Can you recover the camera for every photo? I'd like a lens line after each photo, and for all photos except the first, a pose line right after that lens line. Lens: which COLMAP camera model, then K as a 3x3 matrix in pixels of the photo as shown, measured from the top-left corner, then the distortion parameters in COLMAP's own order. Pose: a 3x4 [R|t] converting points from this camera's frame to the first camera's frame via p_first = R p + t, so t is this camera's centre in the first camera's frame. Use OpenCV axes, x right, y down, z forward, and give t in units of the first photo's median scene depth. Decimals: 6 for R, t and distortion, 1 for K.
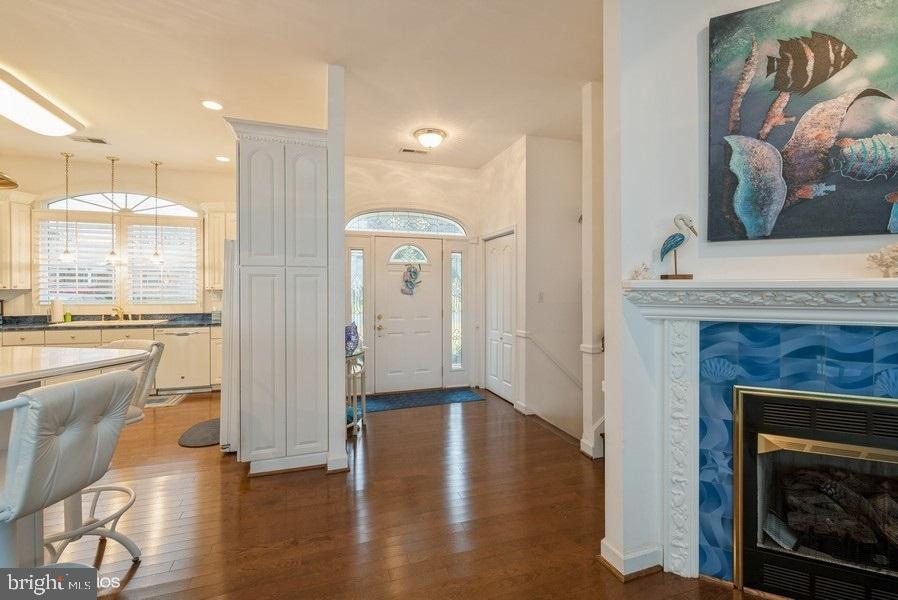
lens RADIAL K [[395.6, 0, 456.3], [0, 395.6, 293.4], [0, 0, 1]] dist [0.002150, 0.000223]
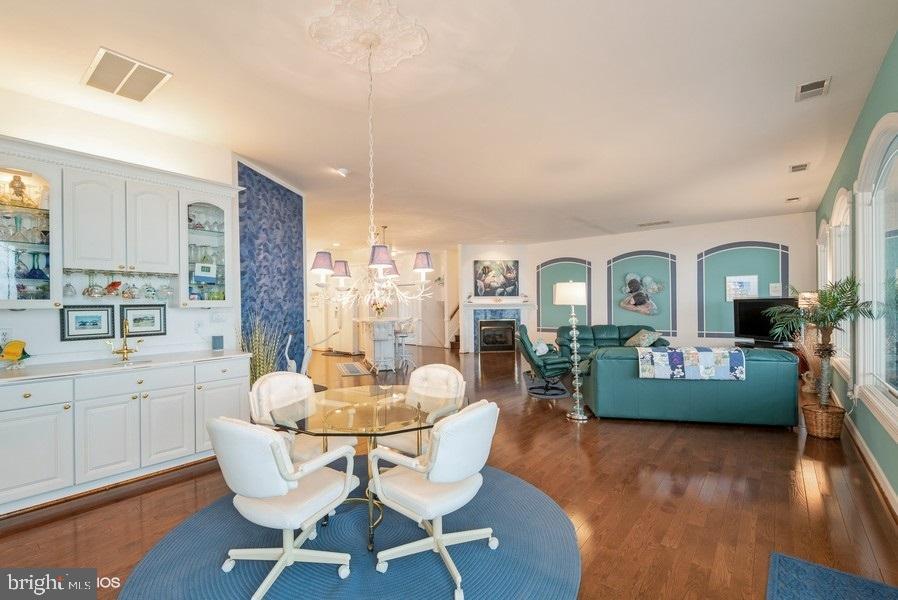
lens RADIAL K [[395.6, 0, 446.9], [0, 395.6, 303.0], [0, 0, 1]] dist [0.002150, 0.000223]
pose [[0.856732, -0.010346, 0.515657, -1.812976], [0.015283, 0.999869, -0.005331, -0.002543], [-0.515535, 0.012448, 0.856778, -2.525651]]
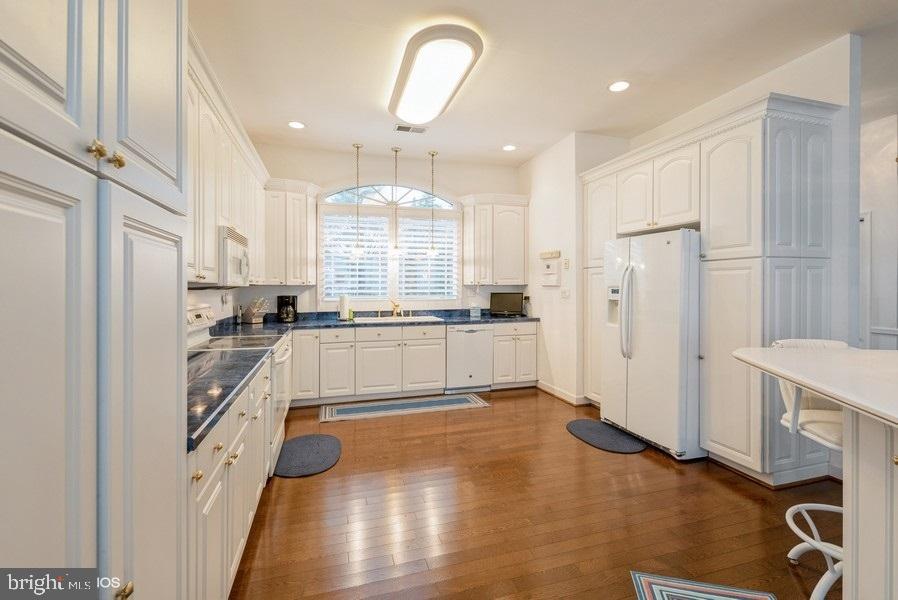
lens RADIAL K [[395.6, 0, 453.5], [0, 395.6, 292.0], [0, 0, 1]] dist [0.002150, 0.000223]
pose [[0.999447, -0.002458, -0.033155, -1.211405], [0.002673, 0.999976, 0.006440, 0.002685], [0.033138, -0.006525, 0.999429, 0.073838]]
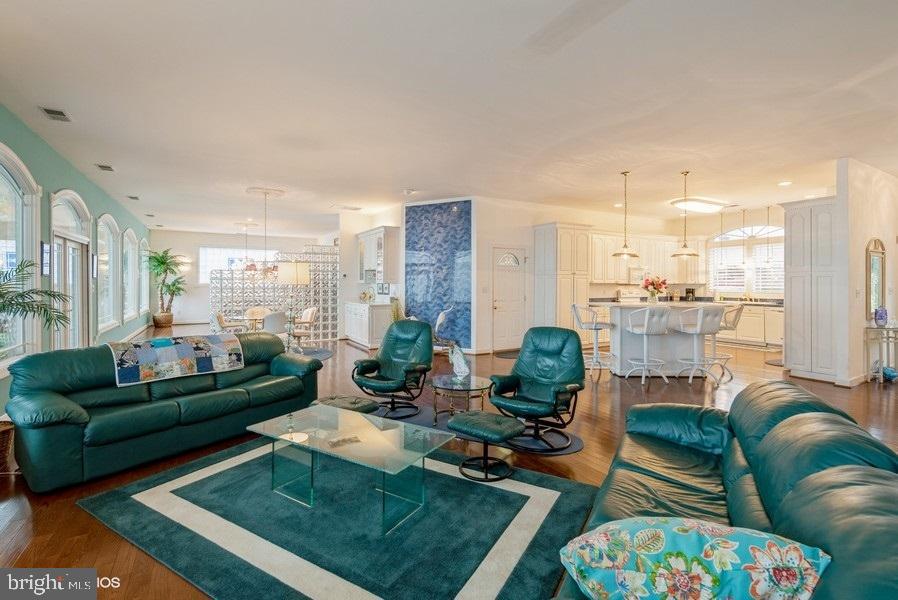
lens RADIAL K [[395.6, 0, 452.5], [0, 395.6, 282.9], [0, 0, 1]] dist [0.002150, 0.000223]
pose [[0.172434, -0.001646, -0.985020, 1.131634], [-0.004280, 0.999988, -0.002421, -0.004762], [0.985012, 0.004633, 0.172425, -1.013887]]
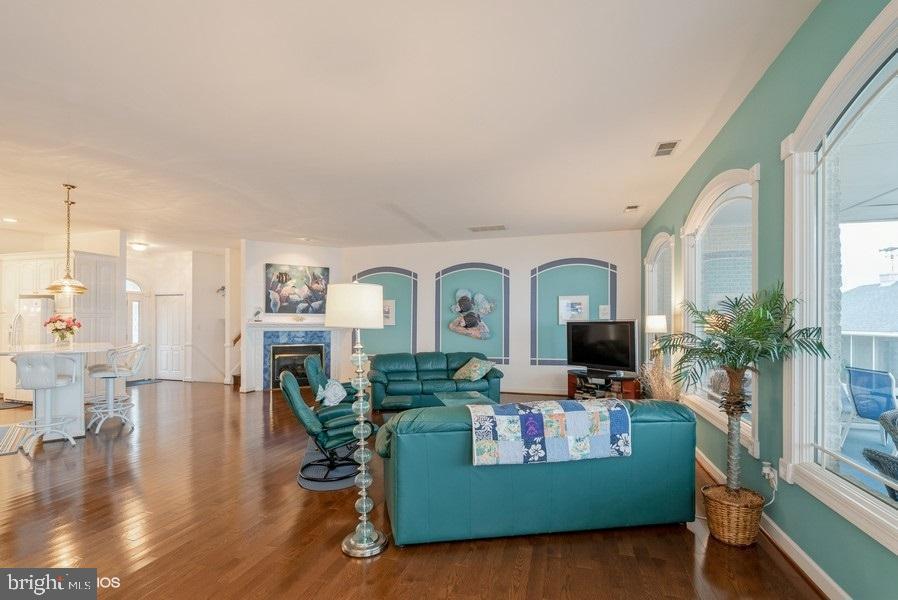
lens RADIAL K [[395.6, 0, 439.8], [0, 395.6, 320.9], [0, 0, 1]] dist [0.002150, 0.000223]
pose [[0.603966, 0.004231, 0.796998, -1.076981], [0.002522, 0.999971, -0.007220, -0.003807], [-0.797006, 0.006370, 0.603938, -2.031329]]
